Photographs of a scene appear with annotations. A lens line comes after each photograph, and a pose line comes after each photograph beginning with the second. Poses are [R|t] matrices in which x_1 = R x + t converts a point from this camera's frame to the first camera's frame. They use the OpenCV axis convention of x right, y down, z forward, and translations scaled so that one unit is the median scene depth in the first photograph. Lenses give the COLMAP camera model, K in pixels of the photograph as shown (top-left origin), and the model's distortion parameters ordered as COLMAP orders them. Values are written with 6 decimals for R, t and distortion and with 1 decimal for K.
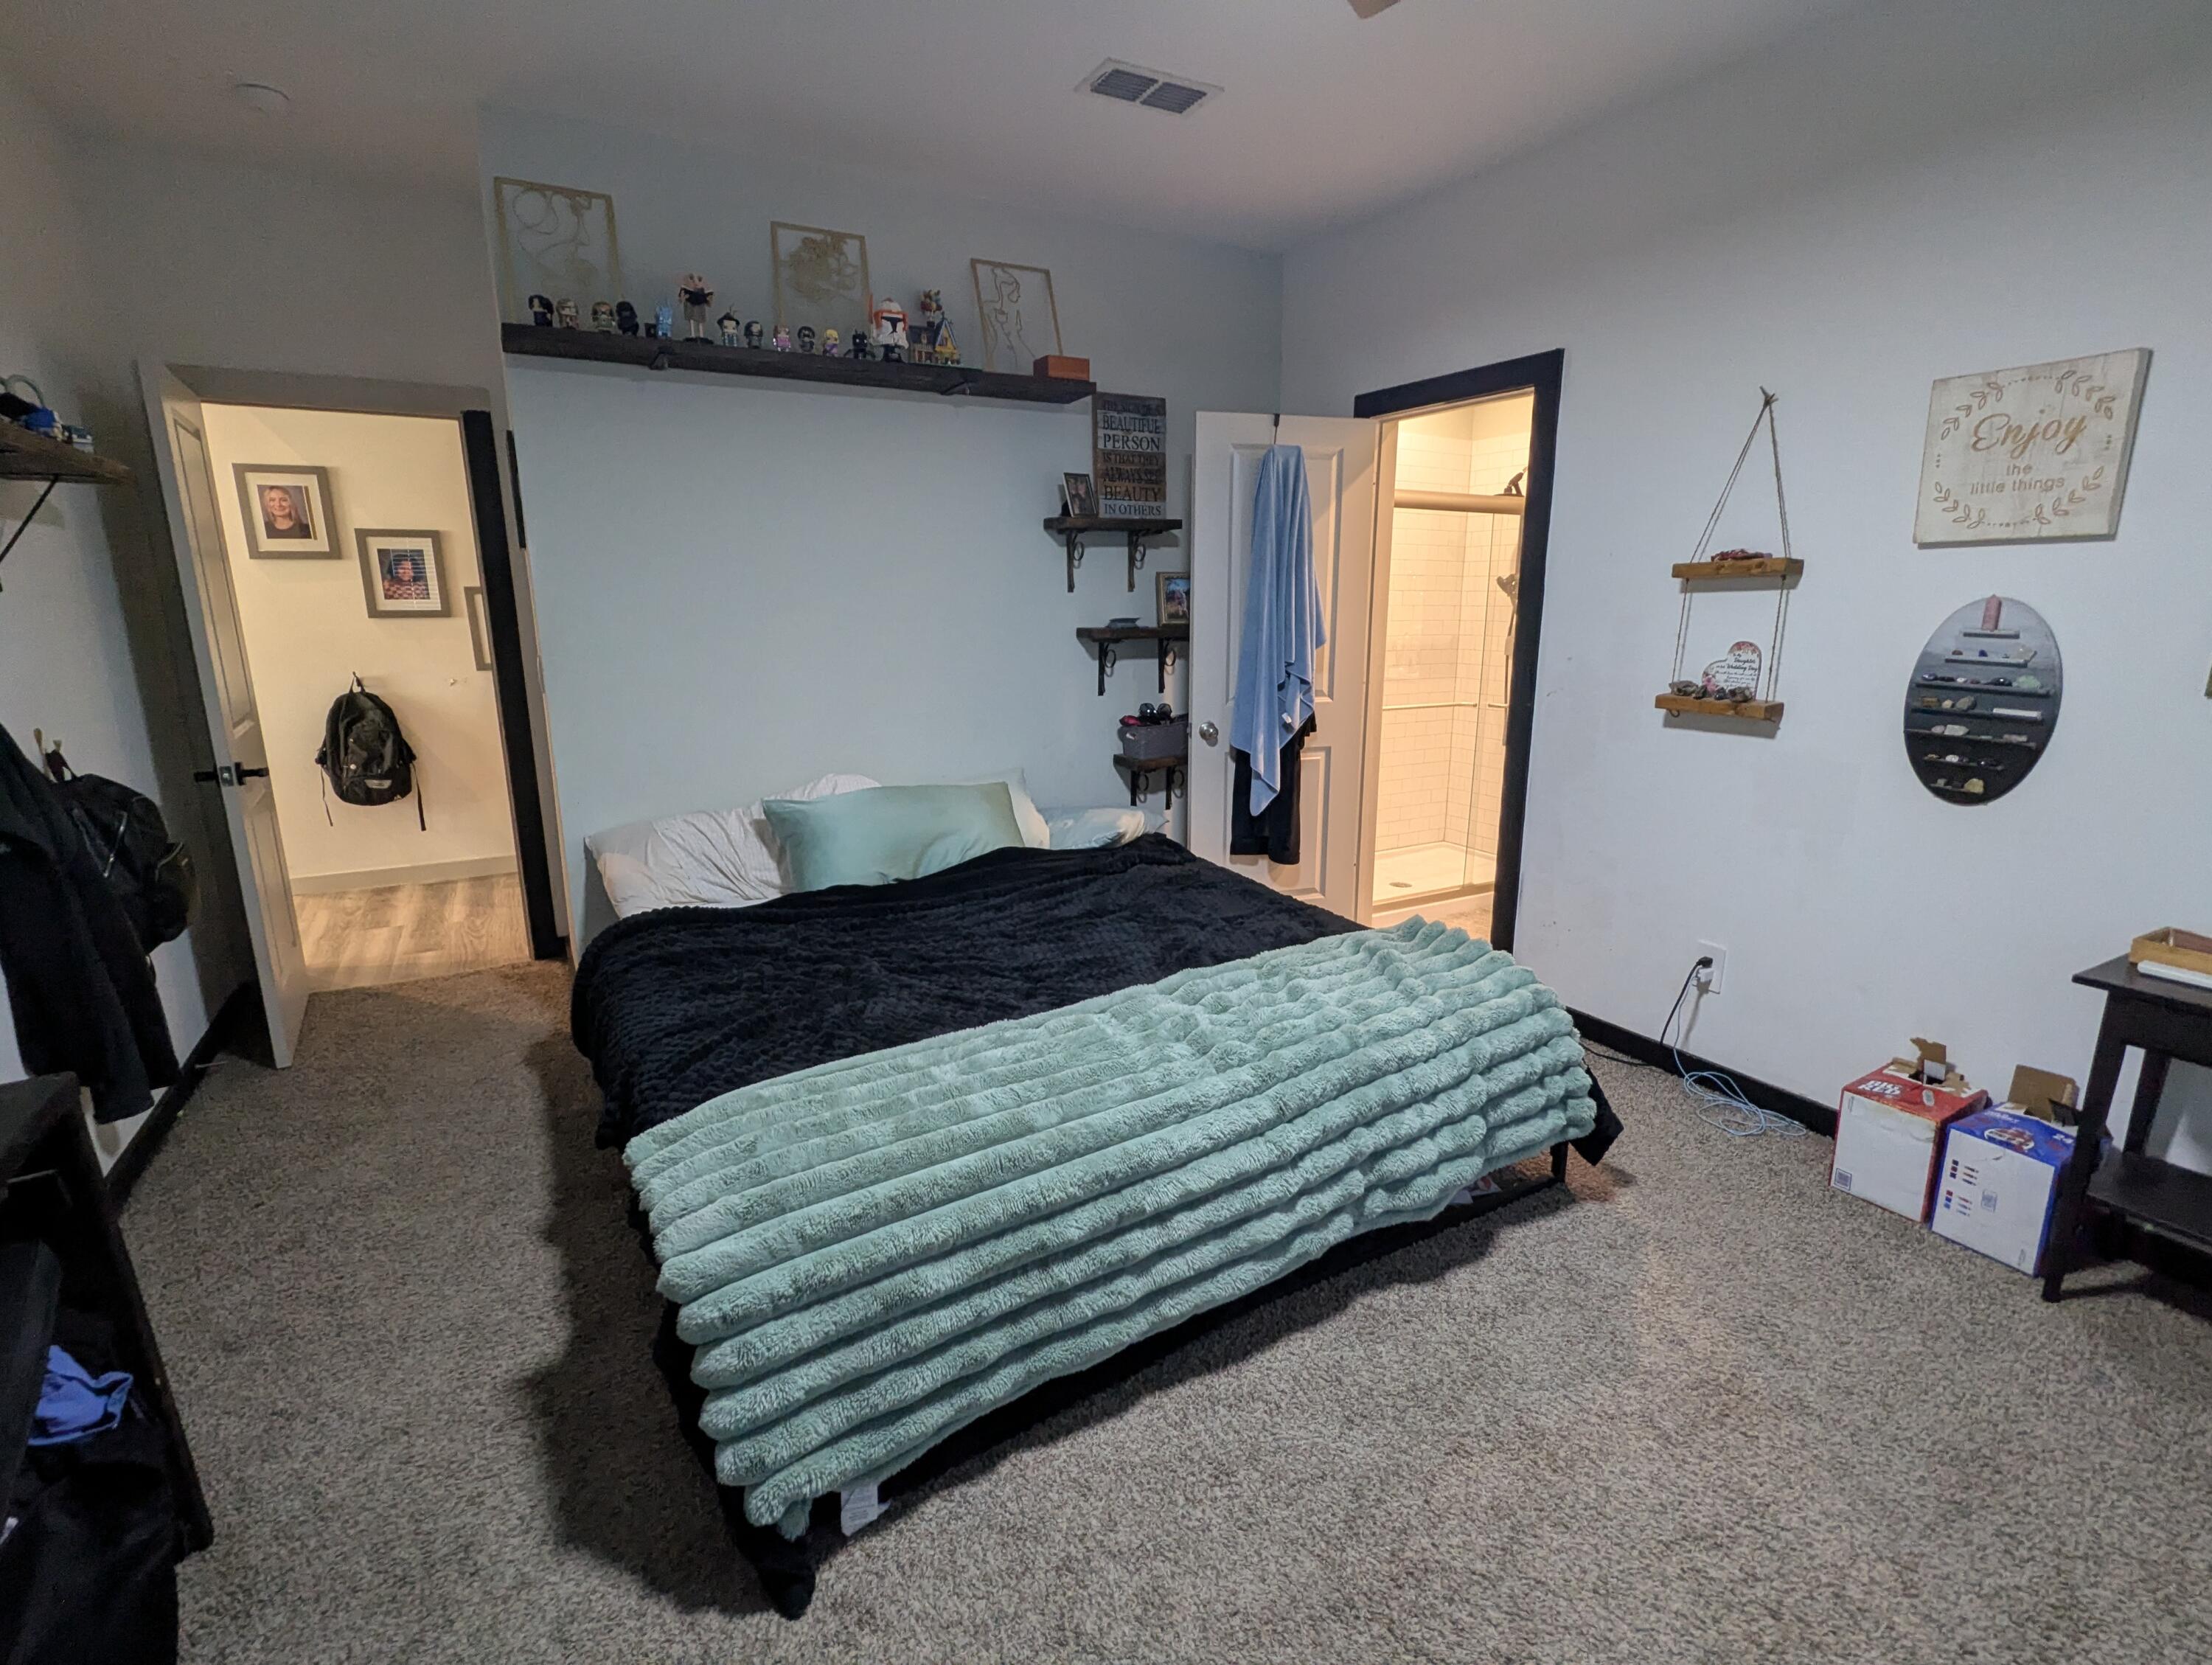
lens RADIAL K [[1046.0, 0, 1101.4], [0, 1046.0, 836.8], [0, 0, 1]] dist [-0.004488, 0.001944]
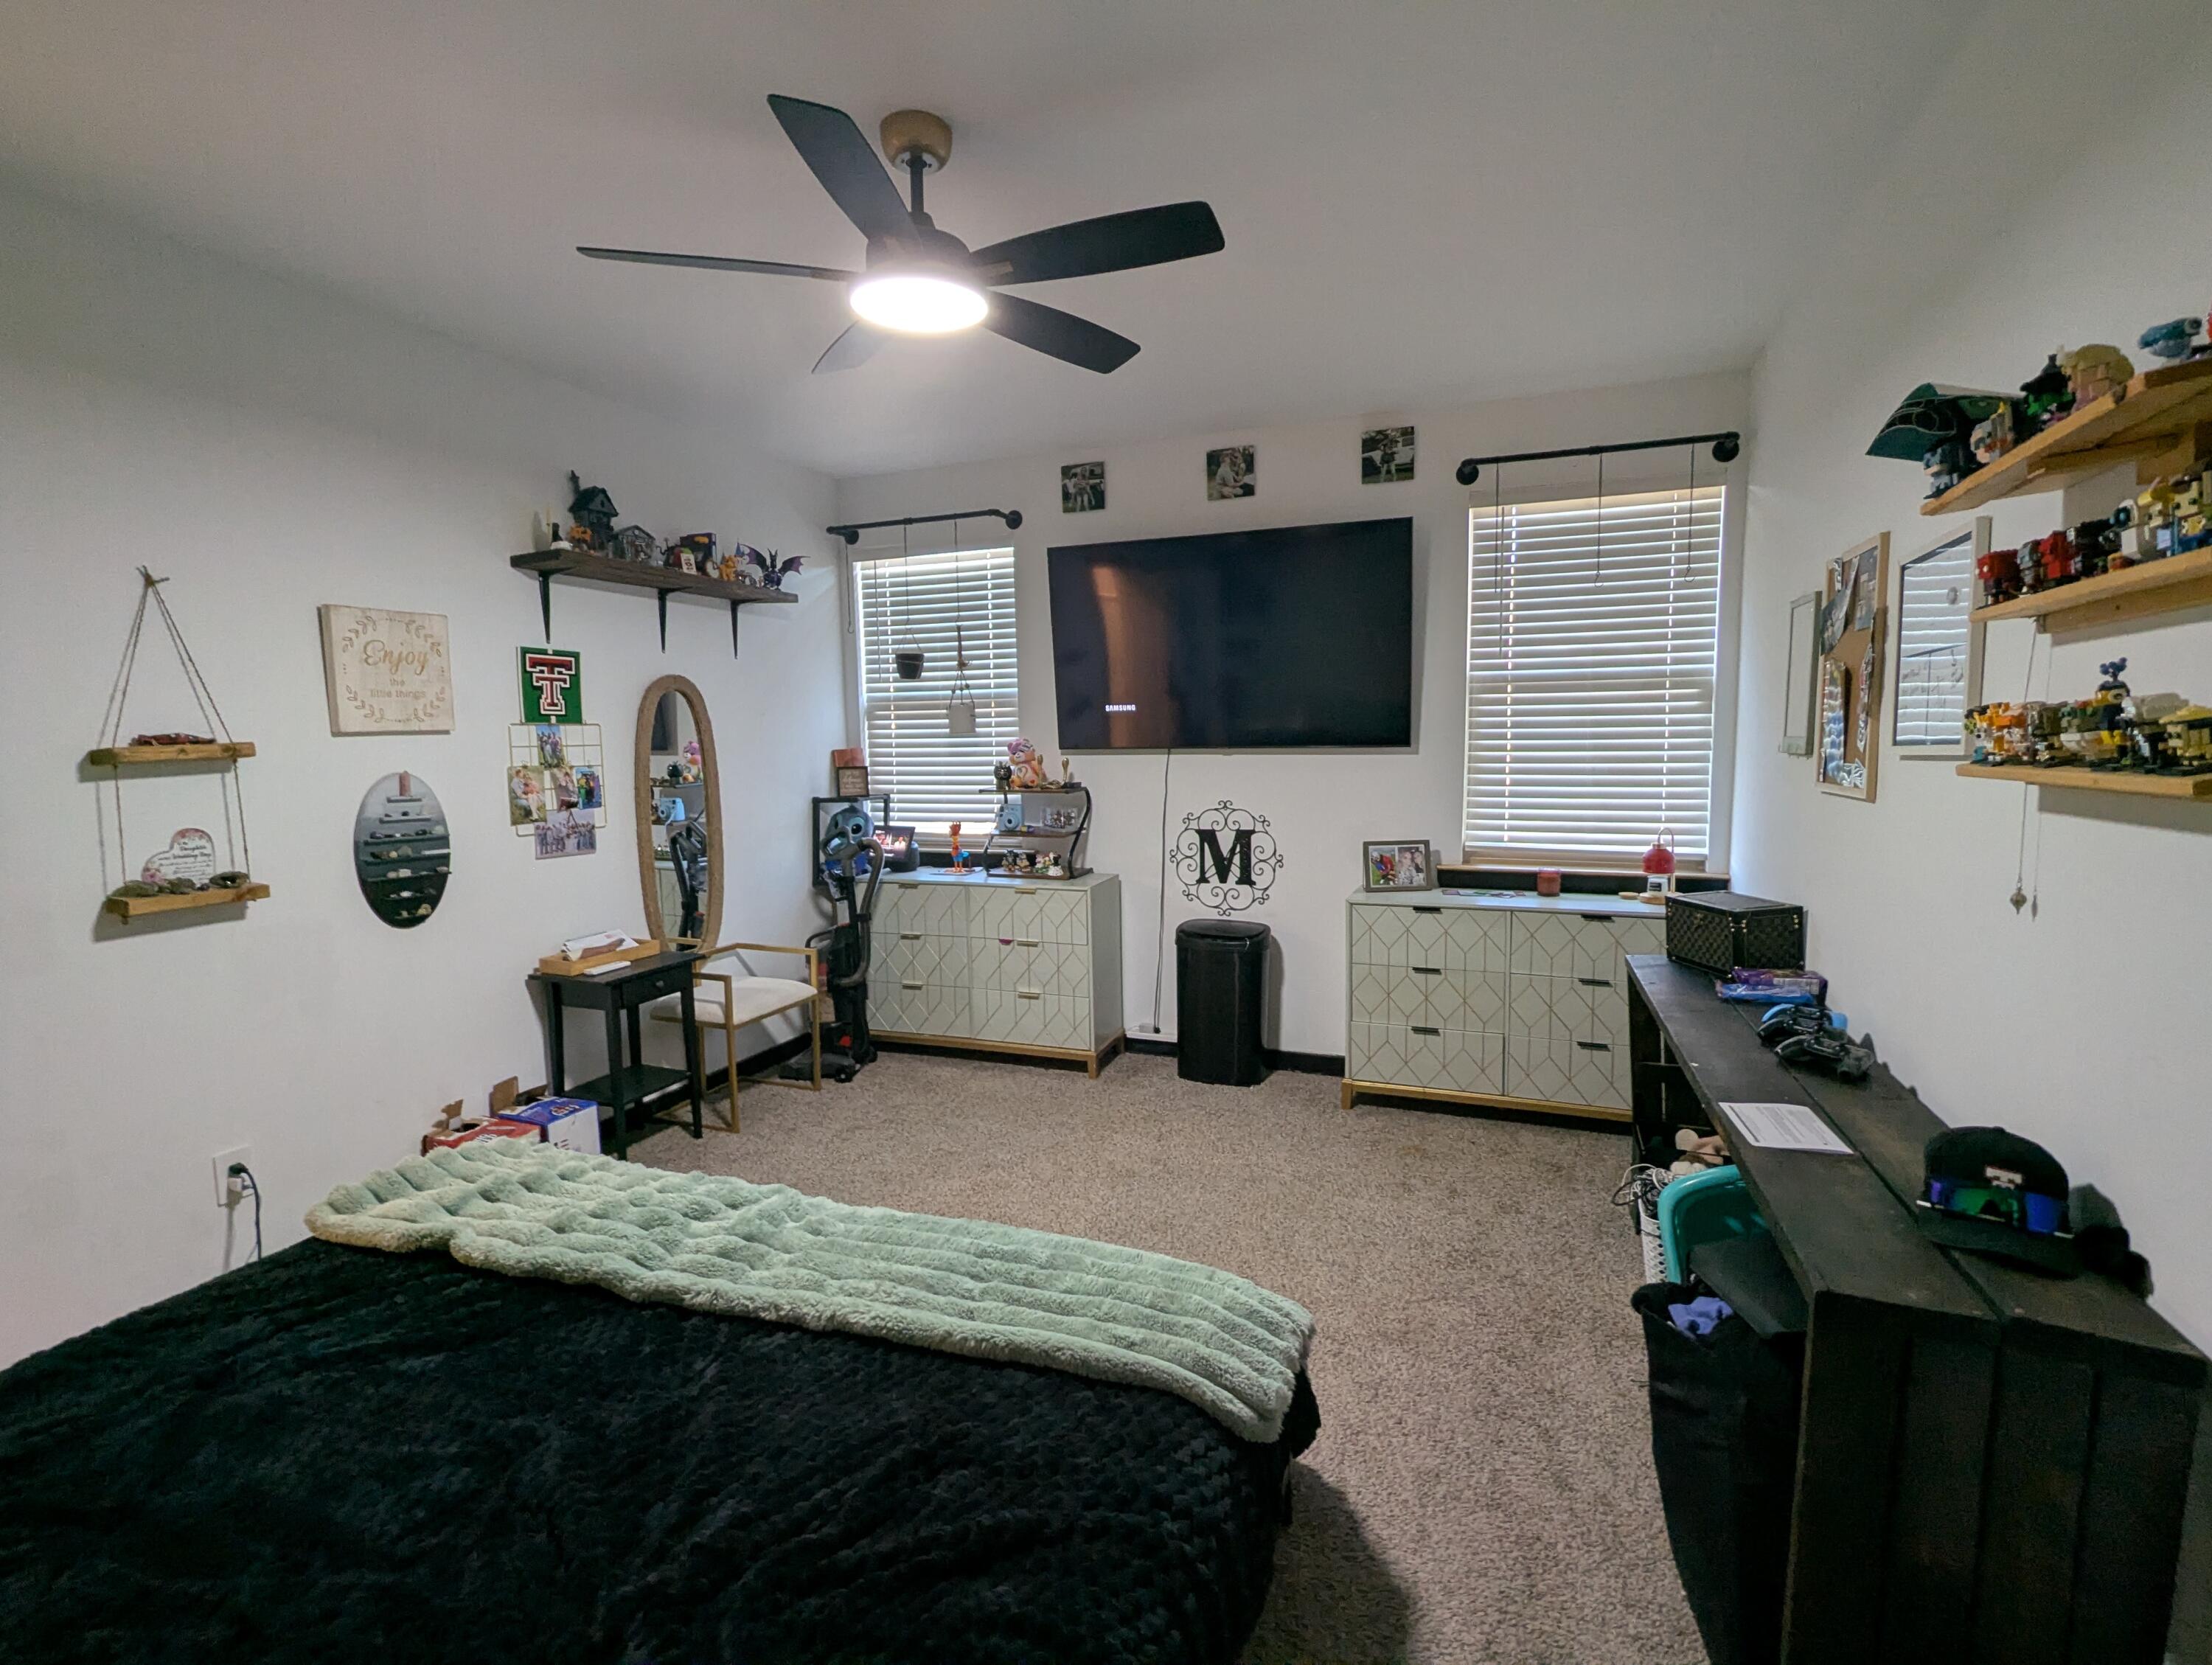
lens RADIAL K [[1046.0, 0, 1112.8], [0, 1046.0, 838.3], [0, 0, 1]] dist [-0.004488, 0.001944]
pose [[-0.639317, -0.060780, 0.766537, -0.764730], [0.195732, 0.951172, 0.238666, -0.287758], [-0.743615, 0.302619, -0.596204, 1.132521]]
